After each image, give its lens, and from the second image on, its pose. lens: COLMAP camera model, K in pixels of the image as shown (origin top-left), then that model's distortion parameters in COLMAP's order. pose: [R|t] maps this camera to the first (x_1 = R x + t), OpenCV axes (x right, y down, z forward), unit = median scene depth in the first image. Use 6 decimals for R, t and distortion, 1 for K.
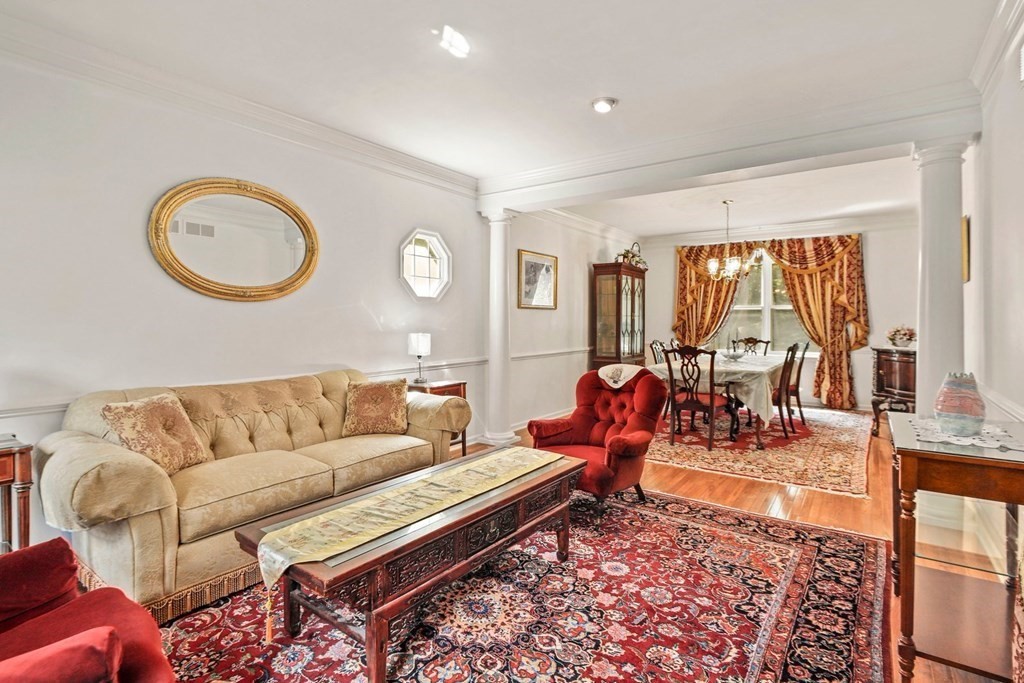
lens RADIAL K [[500.7, 0, 507.1], [0, 500.7, 323.1], [0, 0, 1]] dist [-0.023842, -0.000531]
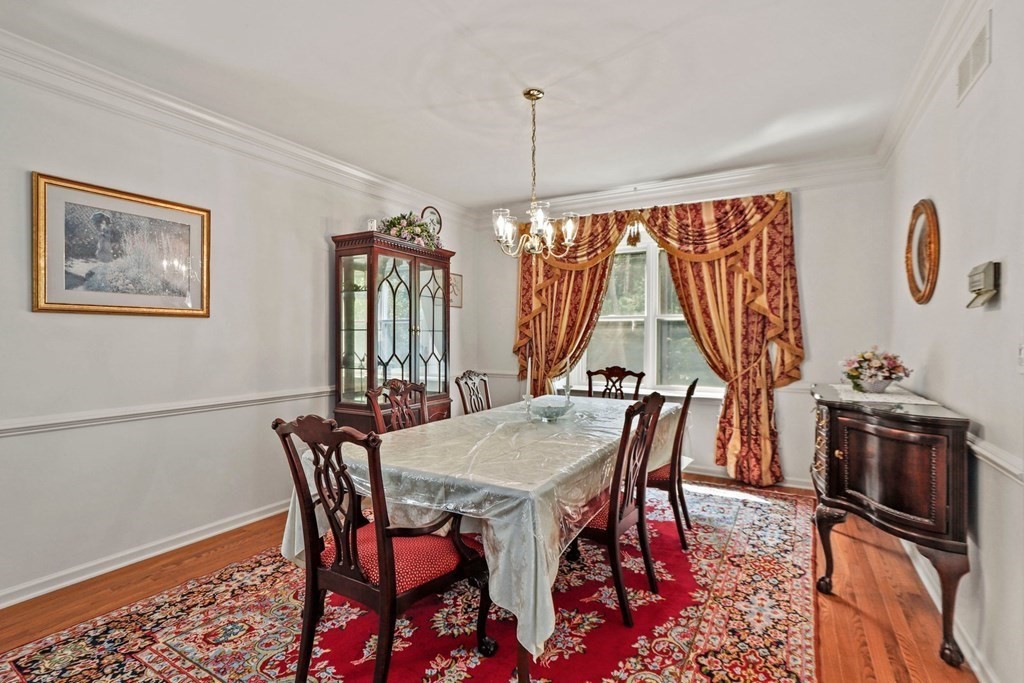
lens RADIAL K [[486.7, 0, 512.0], [0, 486.7, 341.5], [0, 0, 1]] dist [-0.014208, 0.000346]
pose [[0.993670, -0.003285, 0.112293, 0.309636], [0.002625, 0.999978, 0.006026, -0.005188], [-0.112310, -0.005693, 0.993657, 0.446359]]
